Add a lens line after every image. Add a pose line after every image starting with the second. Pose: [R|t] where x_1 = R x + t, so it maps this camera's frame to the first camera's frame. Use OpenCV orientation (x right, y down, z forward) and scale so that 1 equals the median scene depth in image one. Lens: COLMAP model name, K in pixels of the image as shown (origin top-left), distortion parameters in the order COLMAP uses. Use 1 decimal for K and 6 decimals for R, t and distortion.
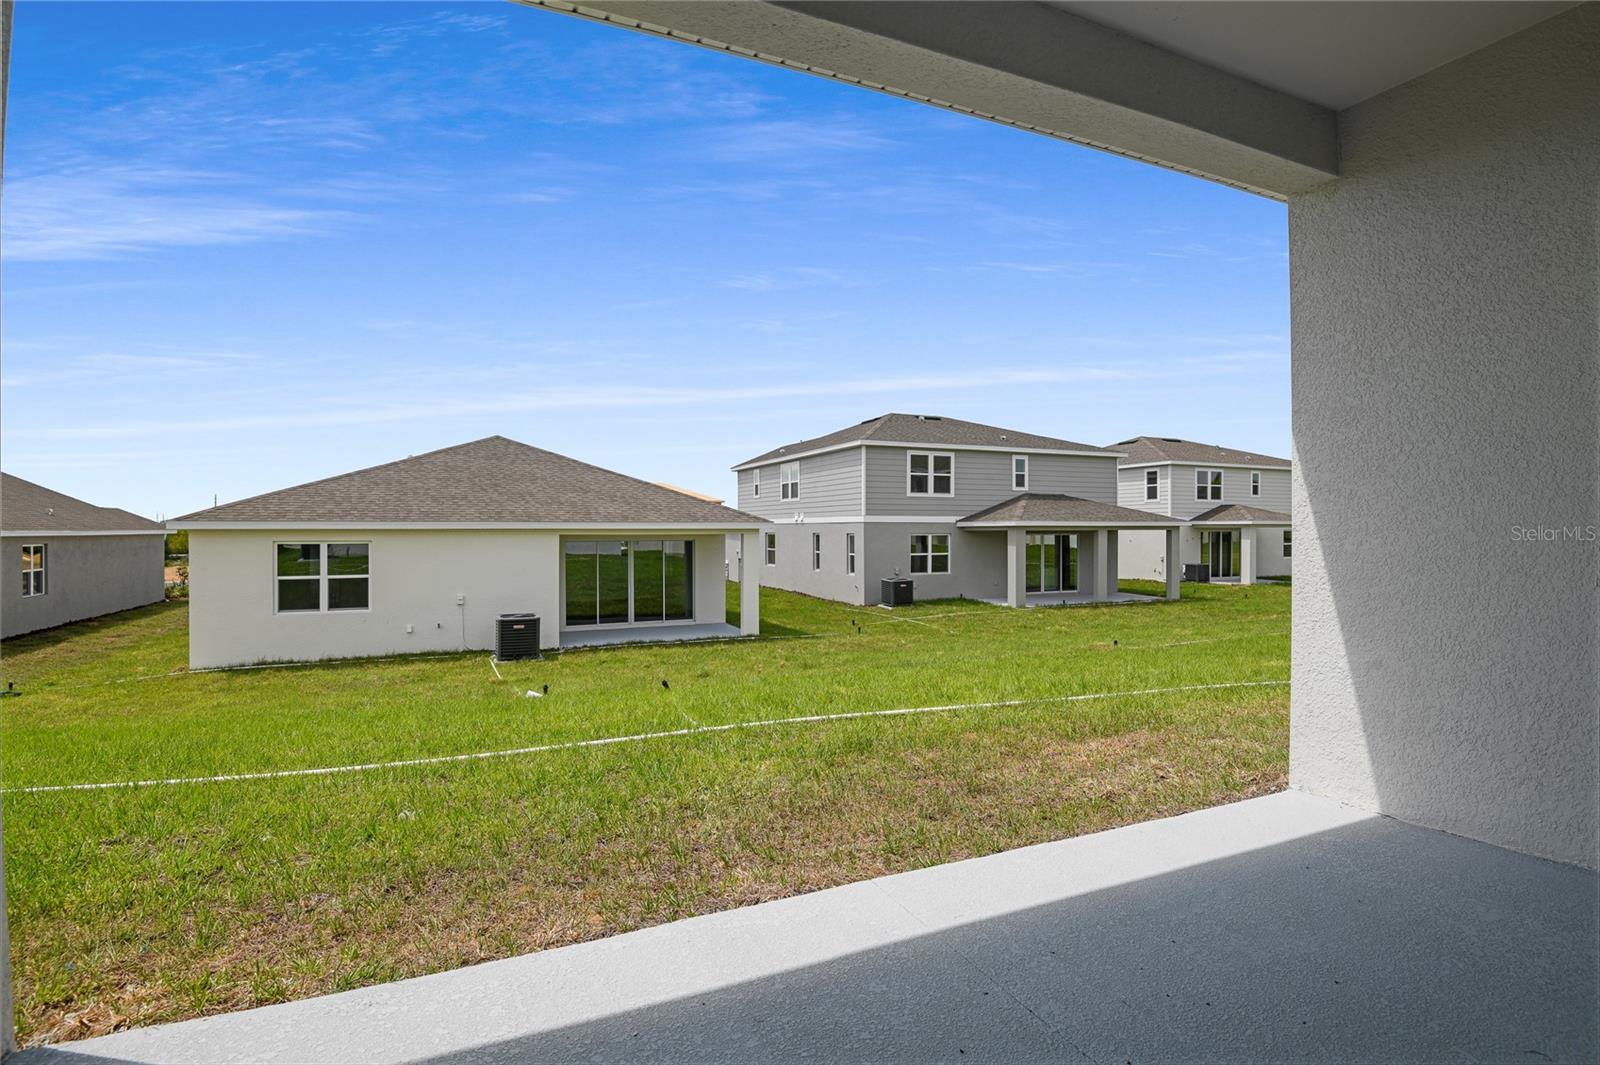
lens RADIAL K [[780.6, 0, 800.1], [0, 780.6, 537.1], [0, 0, 1]] dist [-0.017488, -0.001121]
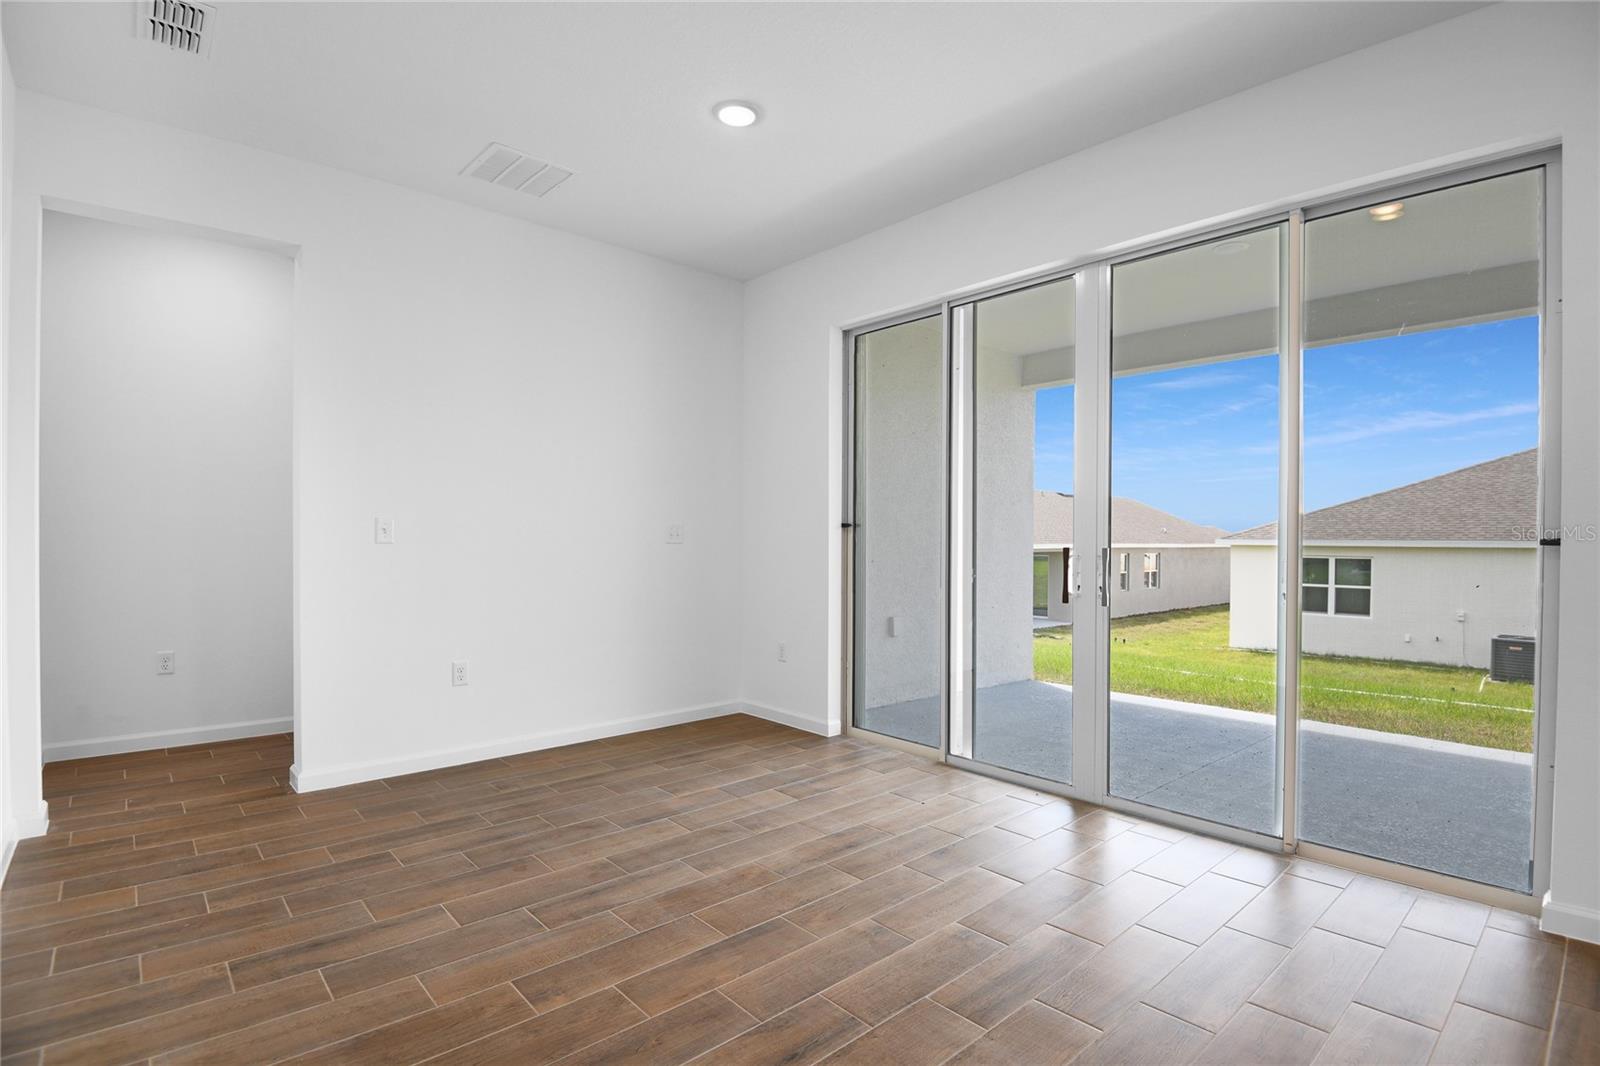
lens RADIAL K [[780.6, 0, 794.4], [0, 780.6, 540.9], [0, 0, 1]] dist [-0.017488, -0.001121]
pose [[0.323535, 0.006394, -0.946194, 0.241793], [-0.016789, 0.999859, 0.001016, -0.005393], [0.946067, 0.015556, 0.323597, -0.164803]]
